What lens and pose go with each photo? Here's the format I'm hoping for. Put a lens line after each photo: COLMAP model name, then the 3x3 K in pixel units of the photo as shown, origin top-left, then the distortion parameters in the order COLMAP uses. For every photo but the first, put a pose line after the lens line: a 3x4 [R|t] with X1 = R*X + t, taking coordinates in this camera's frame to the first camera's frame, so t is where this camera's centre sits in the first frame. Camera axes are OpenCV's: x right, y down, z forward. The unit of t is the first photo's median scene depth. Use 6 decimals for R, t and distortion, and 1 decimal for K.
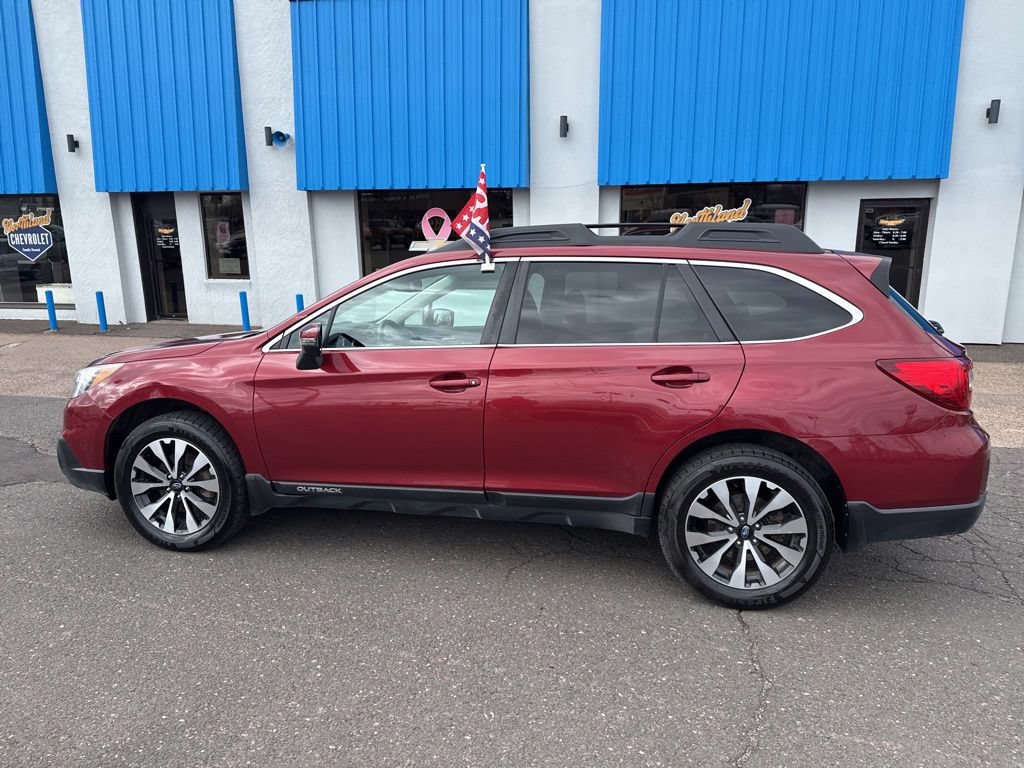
lens RADIAL K [[742.2, 0, 509.6], [0, 742.2, 379.2], [0, 0, 1]] dist [0.044372, -0.036287]
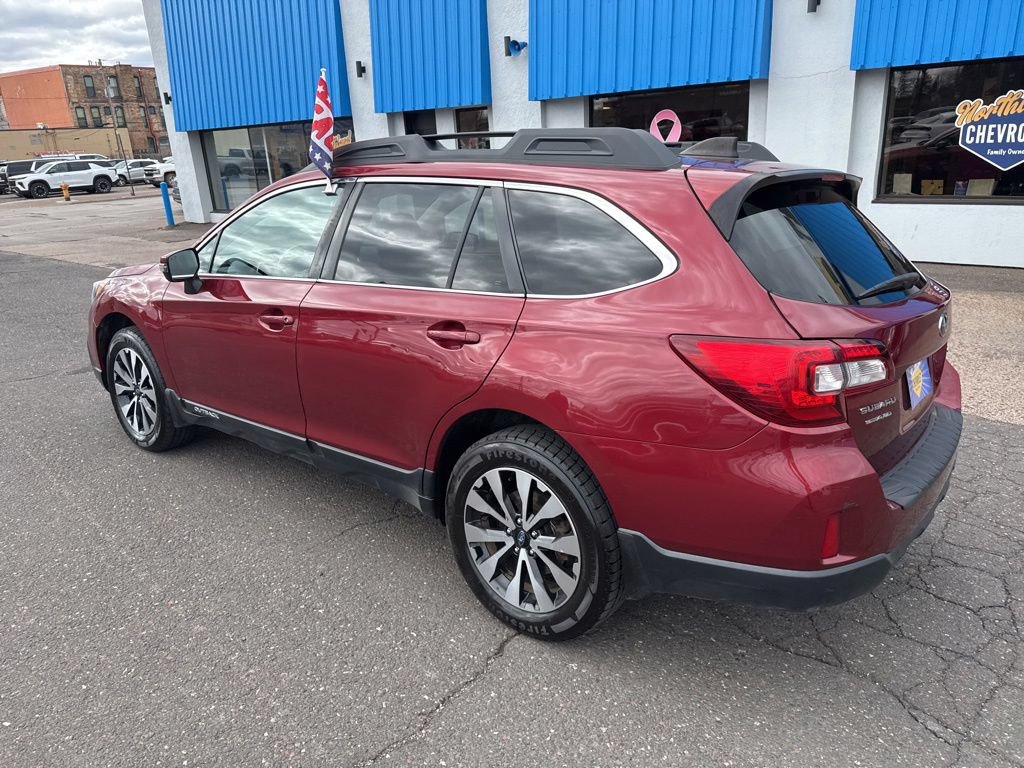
lens RADIAL K [[728.5, 0, 511.1], [0, 728.5, 377.1], [0, 0, 1]] dist [0.025572, -0.028195]
pose [[0.889290, 0.107629, -0.444500, 0.622789], [-0.052226, 0.989455, 0.135096, -0.064362], [0.454353, -0.096925, 0.885533, 0.332241]]
